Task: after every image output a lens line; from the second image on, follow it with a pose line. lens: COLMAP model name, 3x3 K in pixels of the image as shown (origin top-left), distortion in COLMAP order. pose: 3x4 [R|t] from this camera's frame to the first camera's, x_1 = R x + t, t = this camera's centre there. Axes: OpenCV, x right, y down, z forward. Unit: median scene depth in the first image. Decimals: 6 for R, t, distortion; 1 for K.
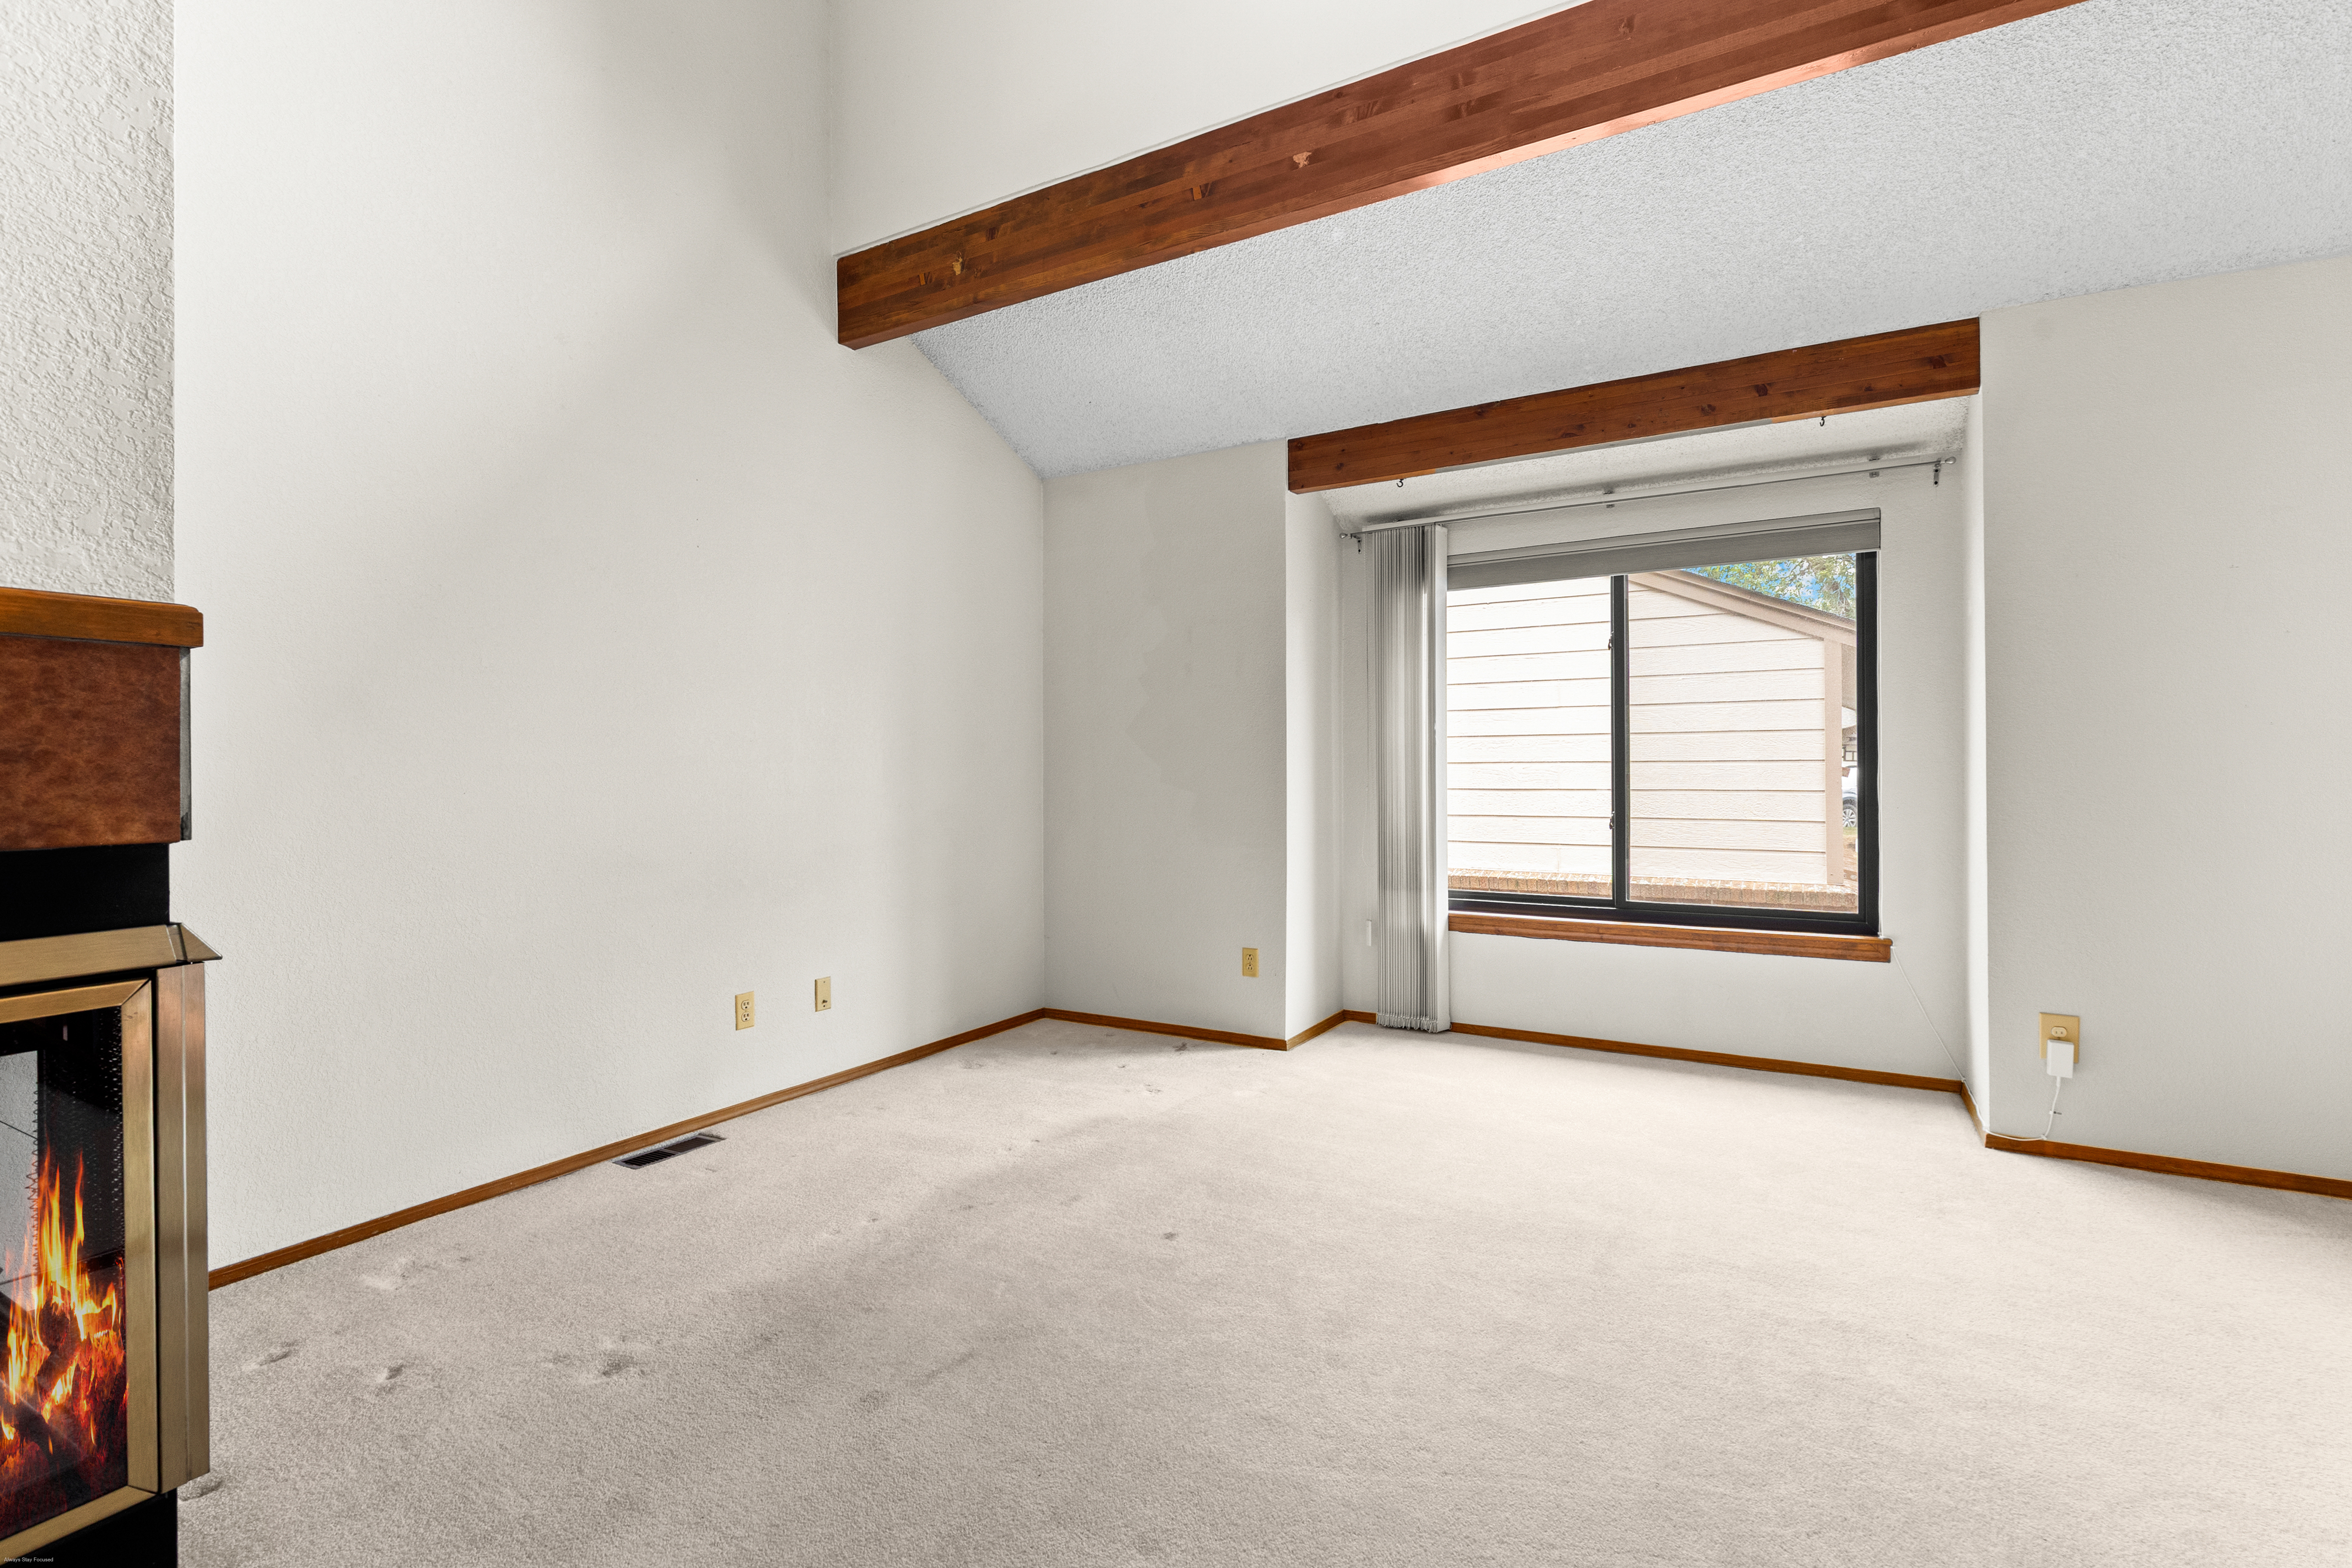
lens RADIAL K [[1080.6, 0, 1175.1], [0, 1080.6, 760.6], [0, 0, 1]] dist [0.001080, -0.000113]
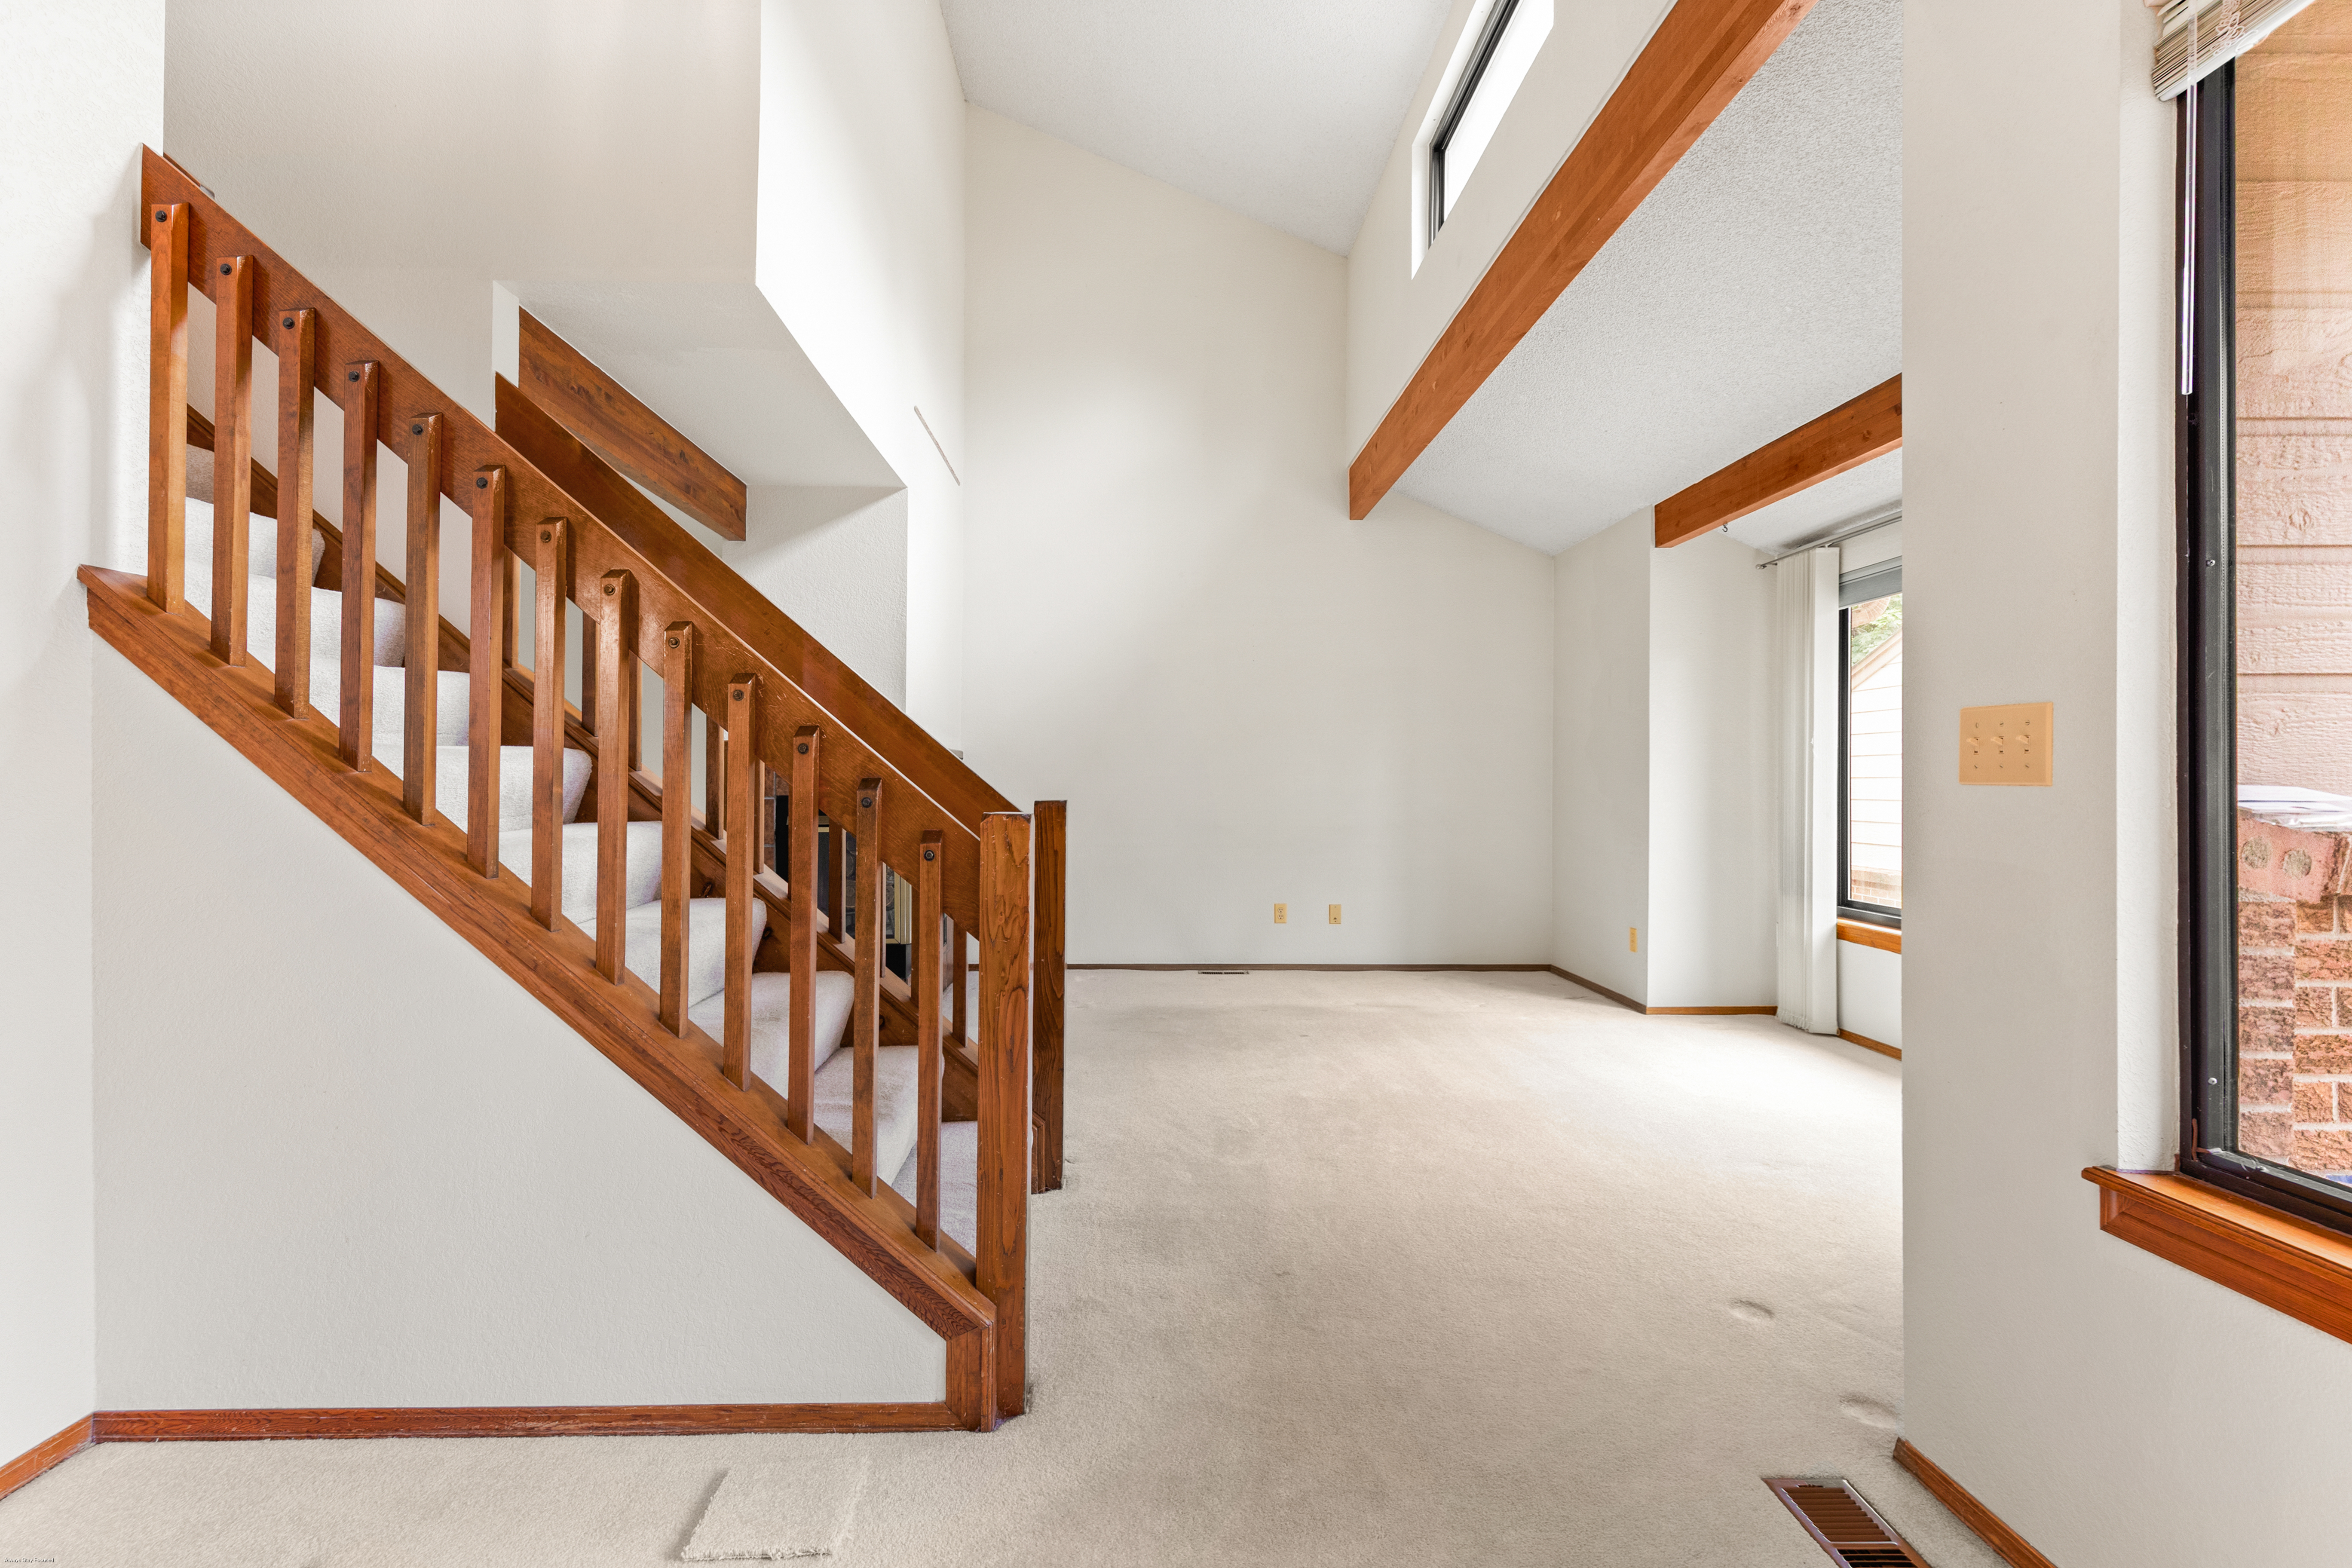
lens RADIAL K [[1092.9, 0, 1131.9], [0, 1092.9, 780.2], [0, 0, 1]] dist [0.000084, -0.000230]
pose [[0.511846, 0.002904, -0.859073, 0.938982], [0.003862, 0.999976, 0.005681, -0.002350], [0.859069, -0.006226, 0.511822, -0.131168]]
